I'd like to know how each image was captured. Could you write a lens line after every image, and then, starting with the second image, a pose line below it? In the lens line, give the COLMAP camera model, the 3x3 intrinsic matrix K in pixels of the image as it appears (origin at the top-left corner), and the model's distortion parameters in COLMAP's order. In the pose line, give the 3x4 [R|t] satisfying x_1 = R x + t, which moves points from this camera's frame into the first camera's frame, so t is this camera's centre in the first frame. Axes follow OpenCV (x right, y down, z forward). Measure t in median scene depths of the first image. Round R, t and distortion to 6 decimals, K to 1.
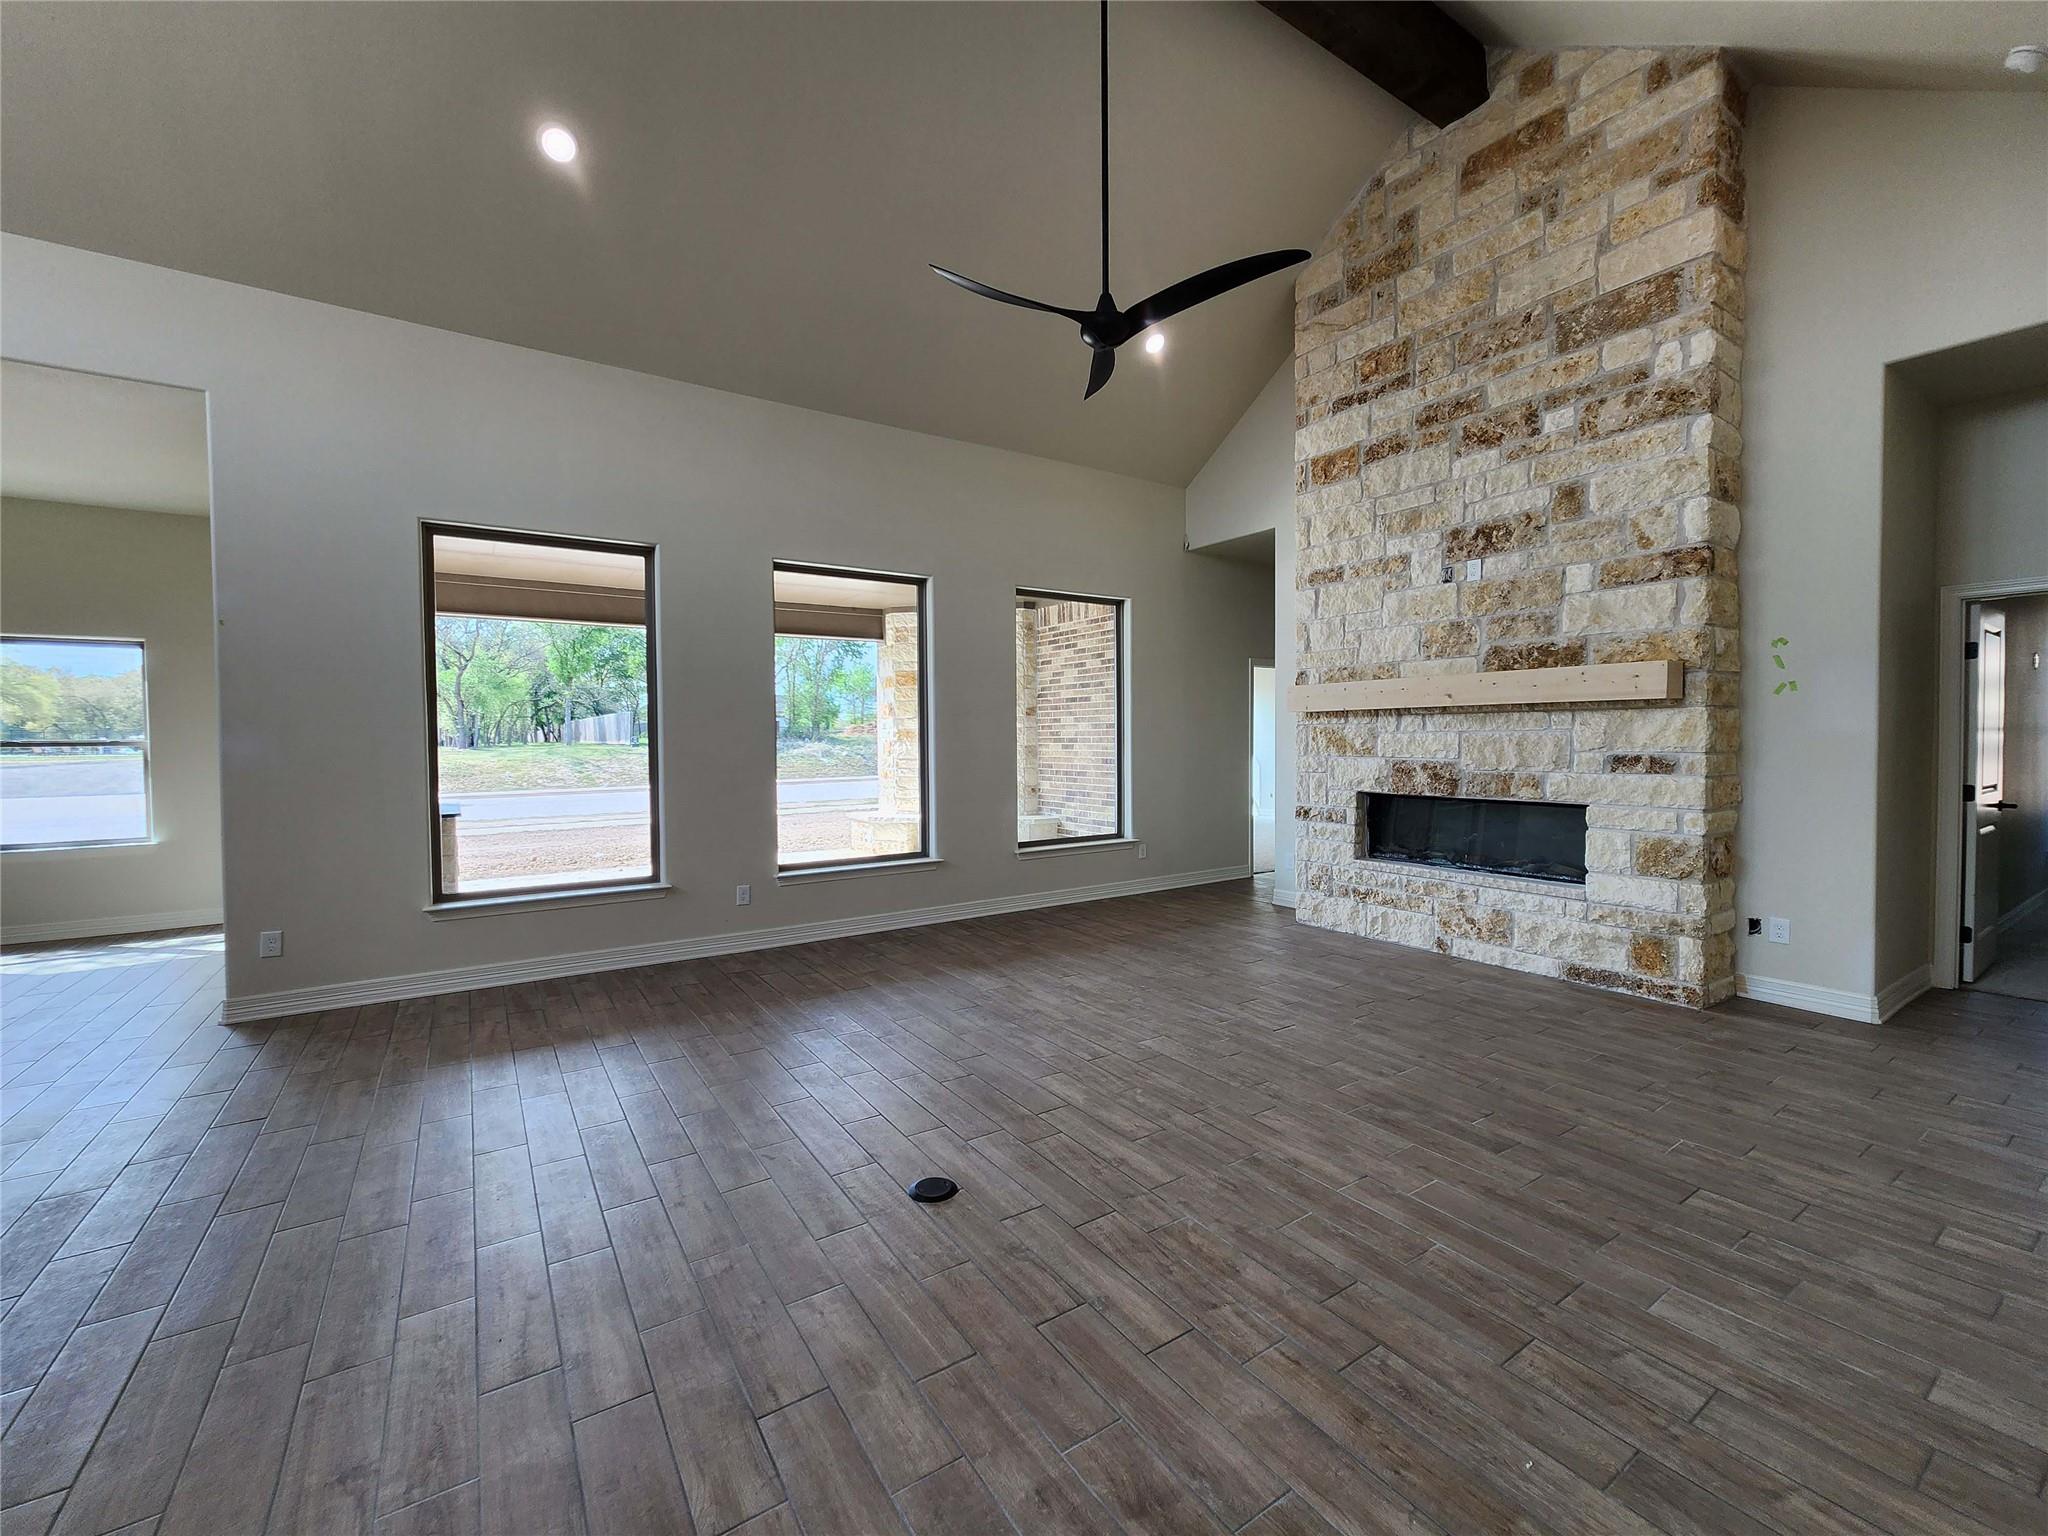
lens RADIAL K [[832.5, 0, 1010.2], [0, 832.5, 761.0], [0, 0, 1]] dist [0.000840, -0.000650]
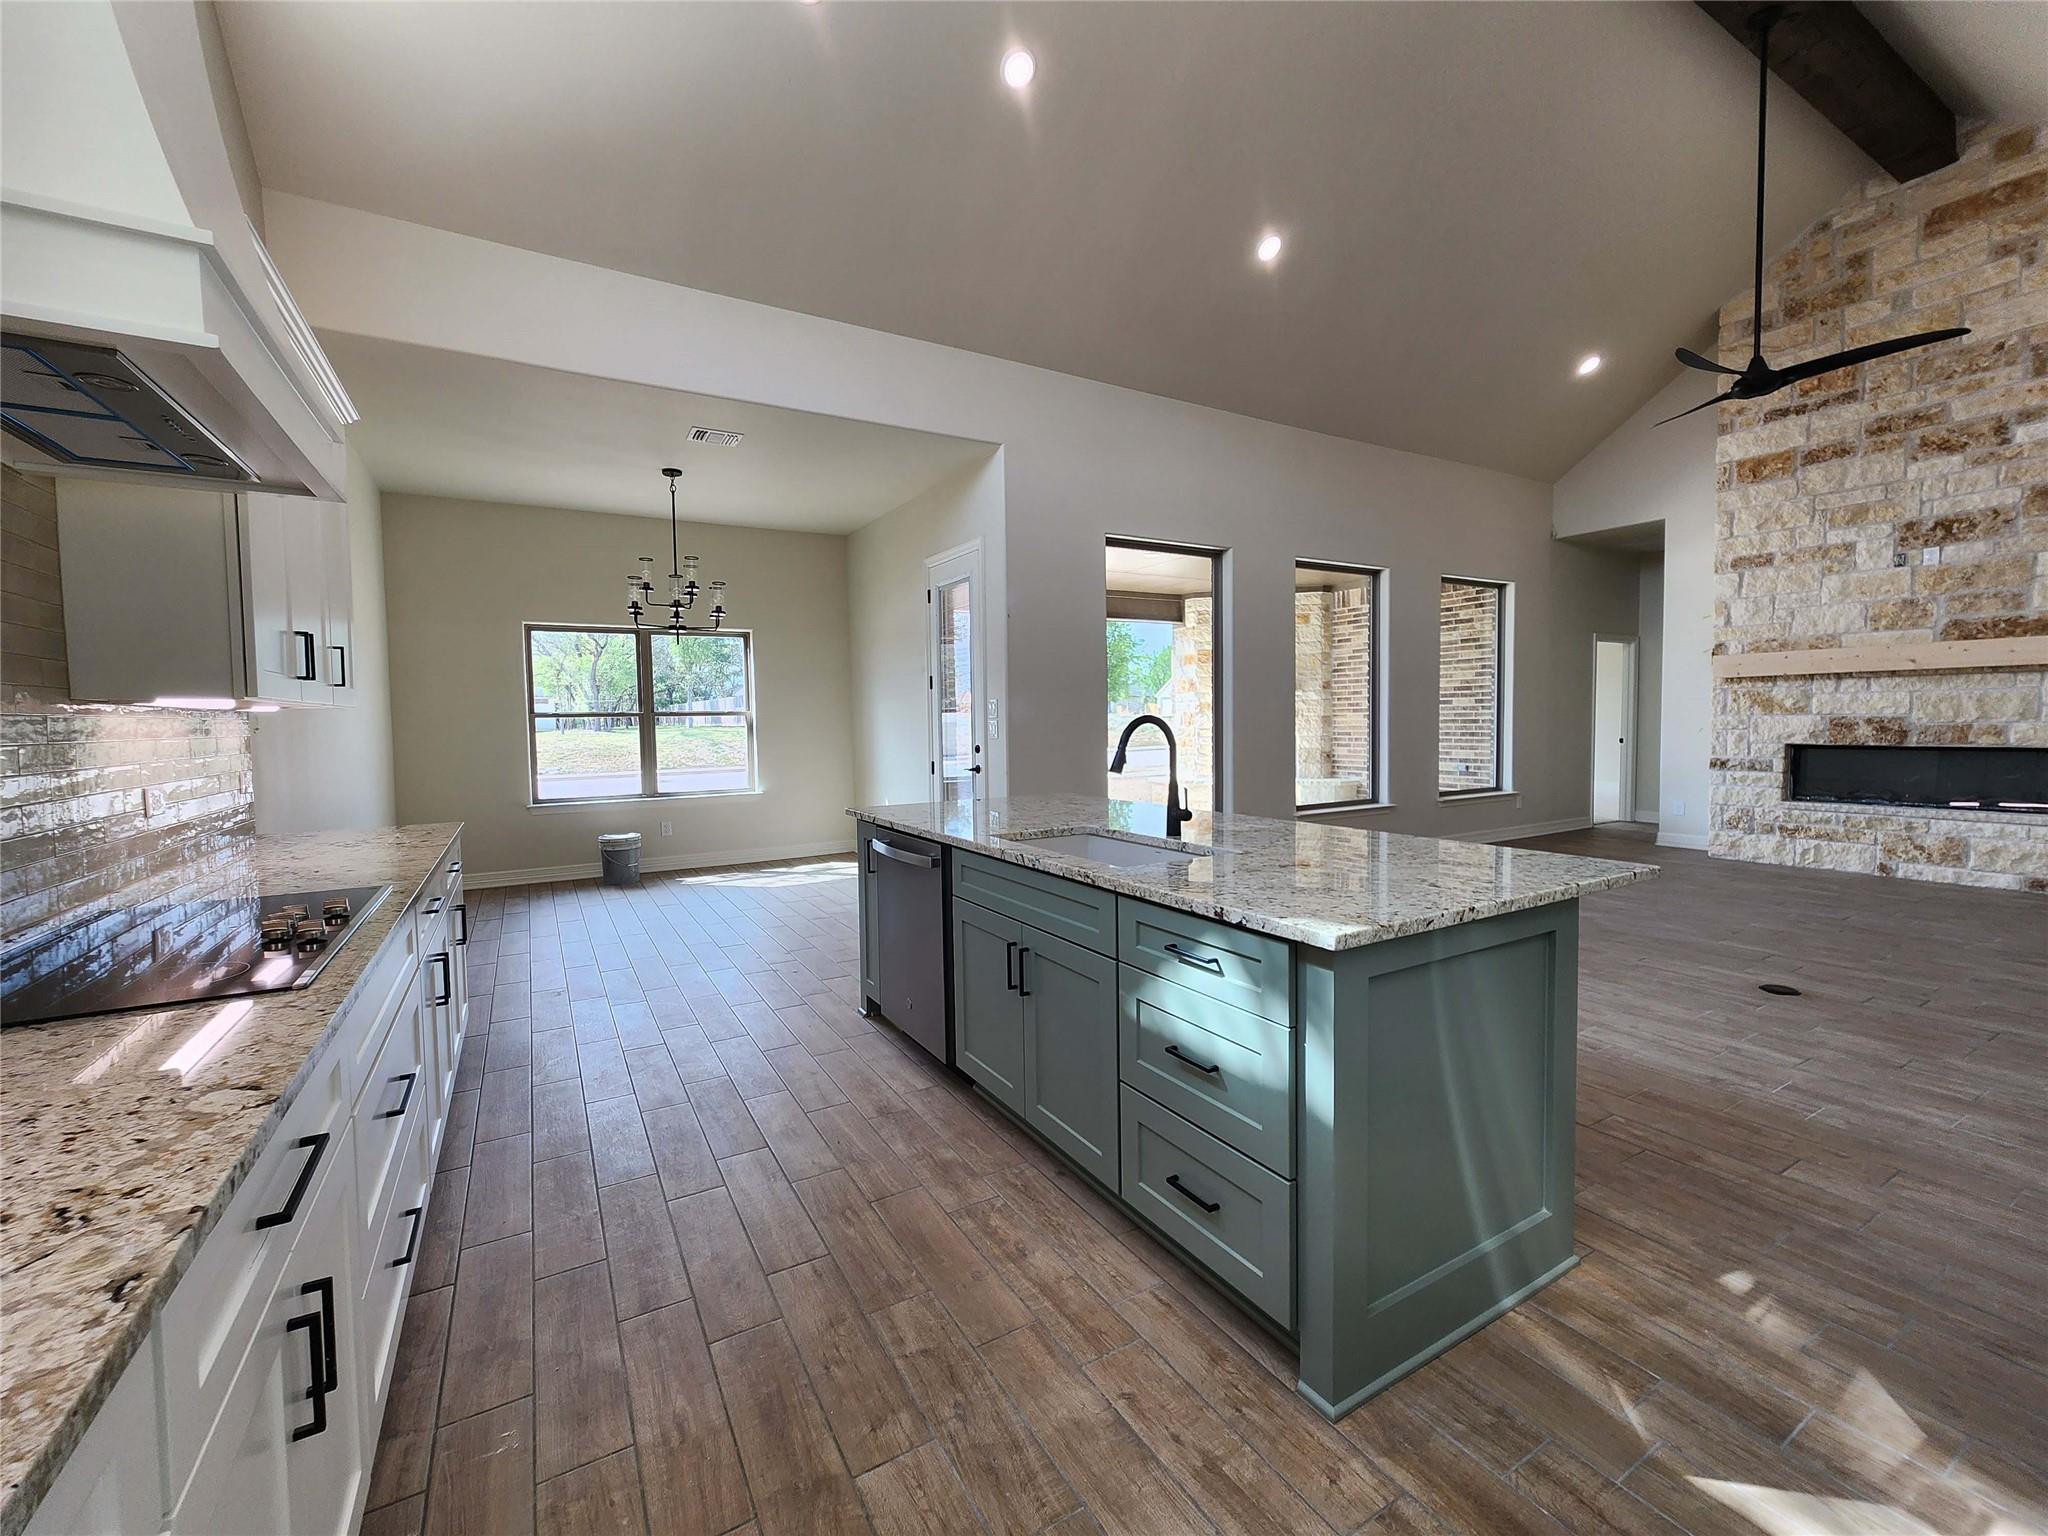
lens RADIAL K [[838.1, 0, 1014.2], [0, 838.1, 760.7], [0, 0, 1]] dist [0.002631, -0.001522]
pose [[0.998436, -0.005758, -0.055603, -0.672671], [0.006929, 0.999757, 0.020905, 0.030595], [0.055469, -0.021258, 0.998234, -0.278083]]
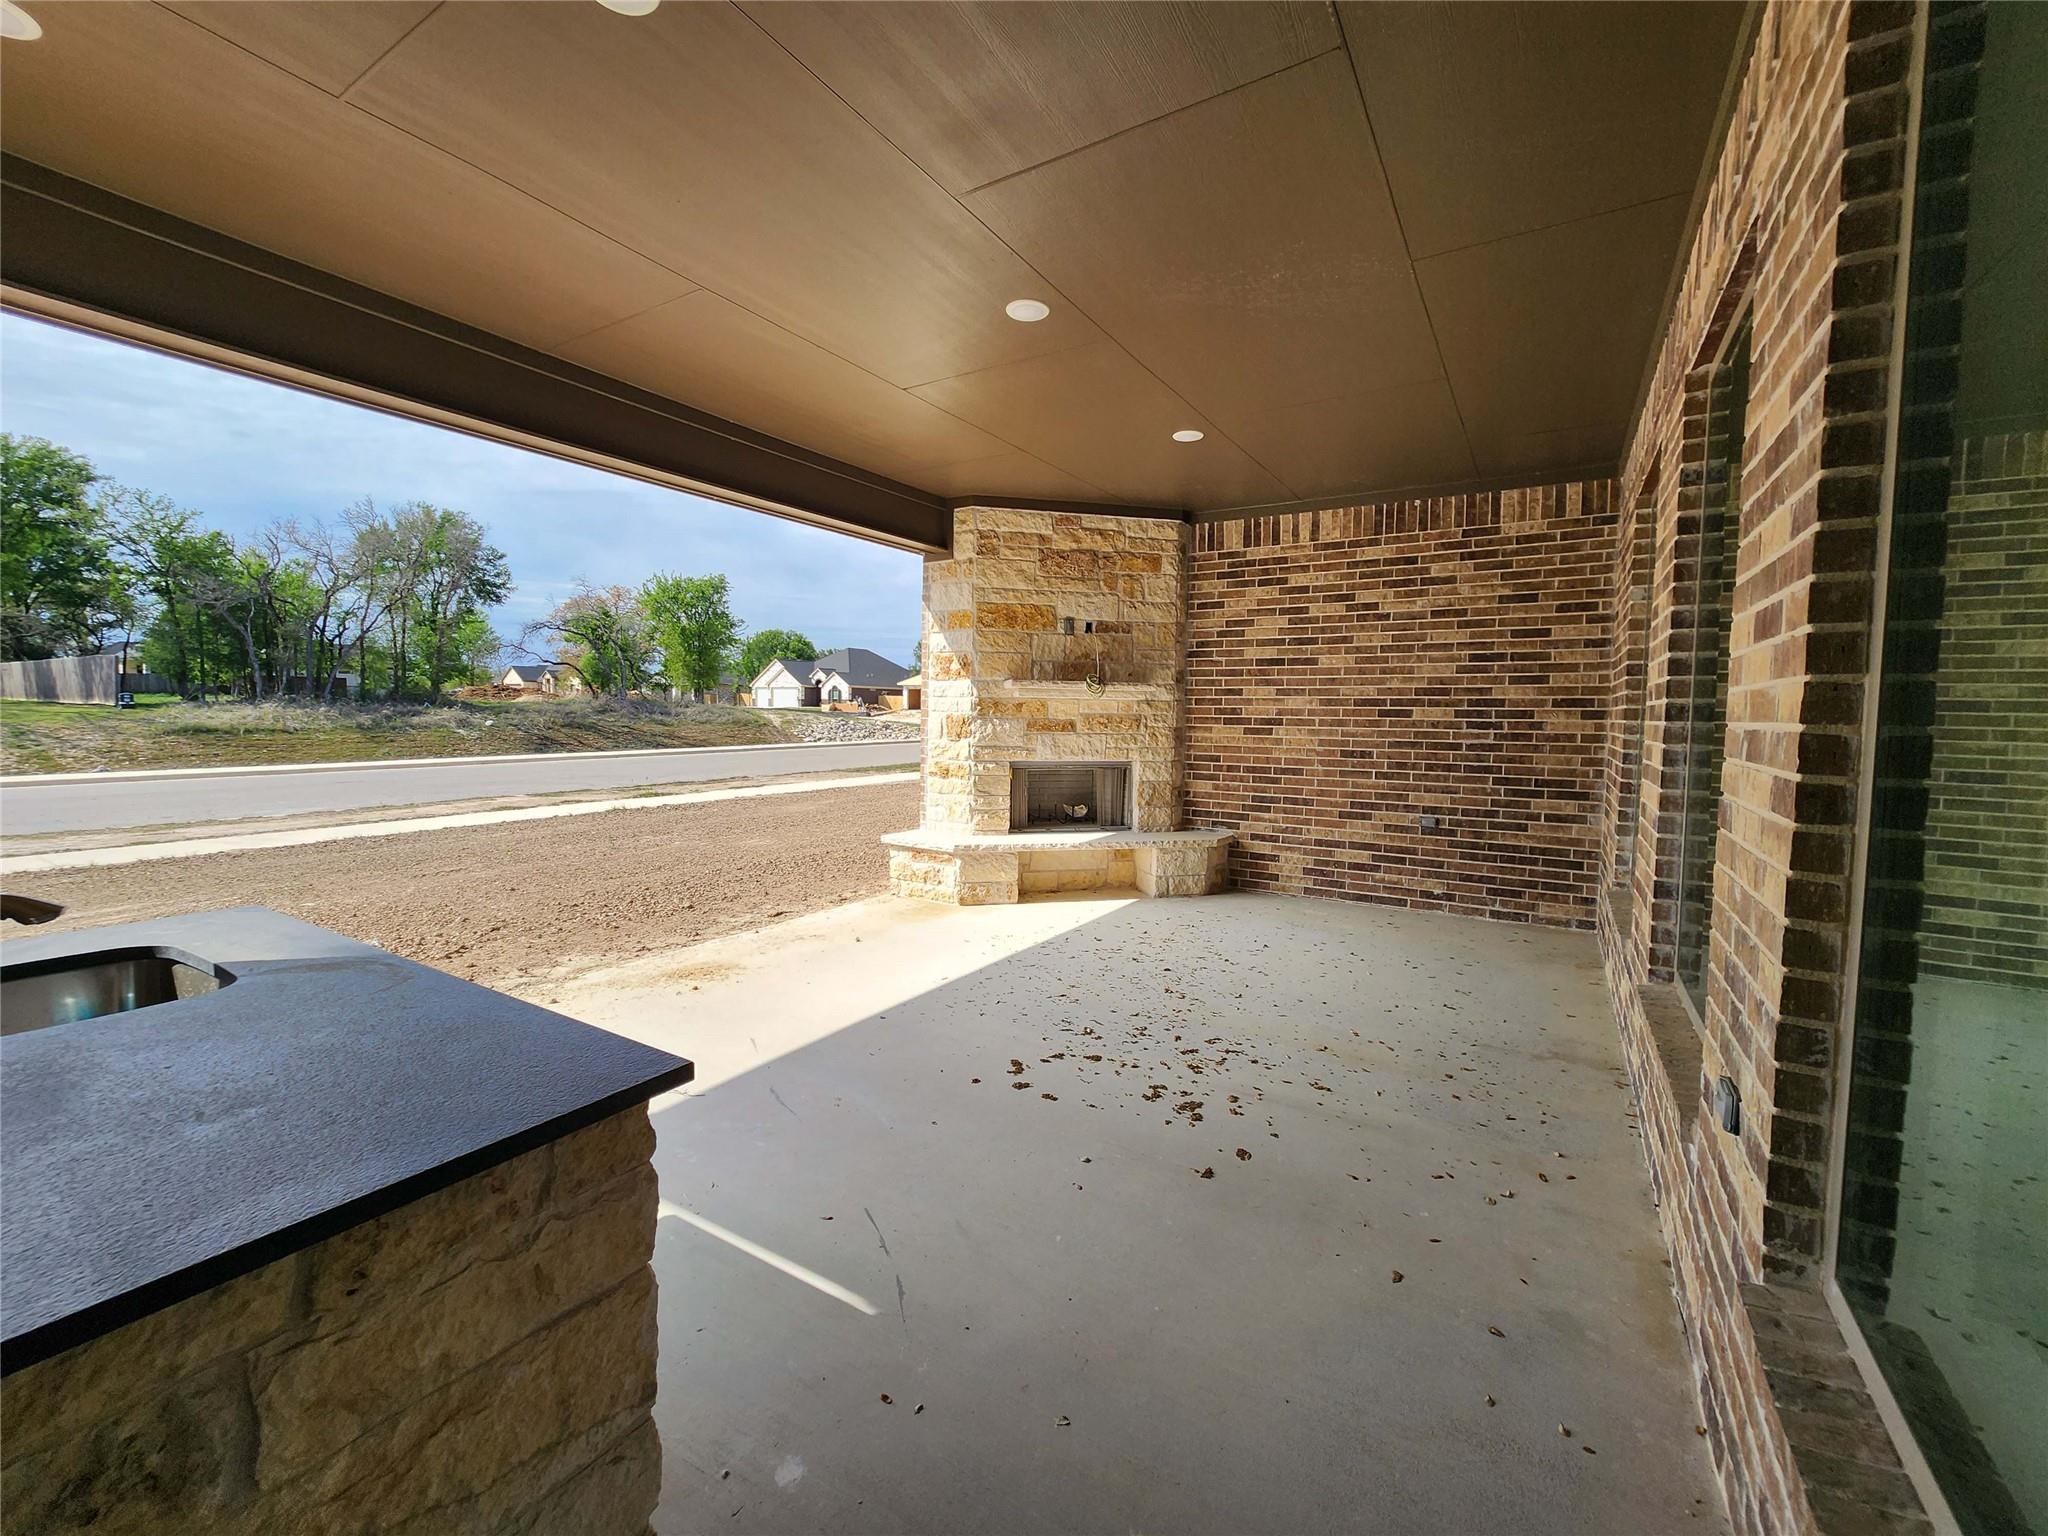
lens RADIAL K [[838.1, 0, 1014.2], [0, 838.1, 760.7], [0, 0, 1]] dist [0.002631, -0.001522]
pose [[0.911347, -0.004062, 0.411619, -0.769325], [-0.009088, 0.999509, 0.029985, -0.022797], [-0.411538, -0.031067, 0.910863, 0.896615]]
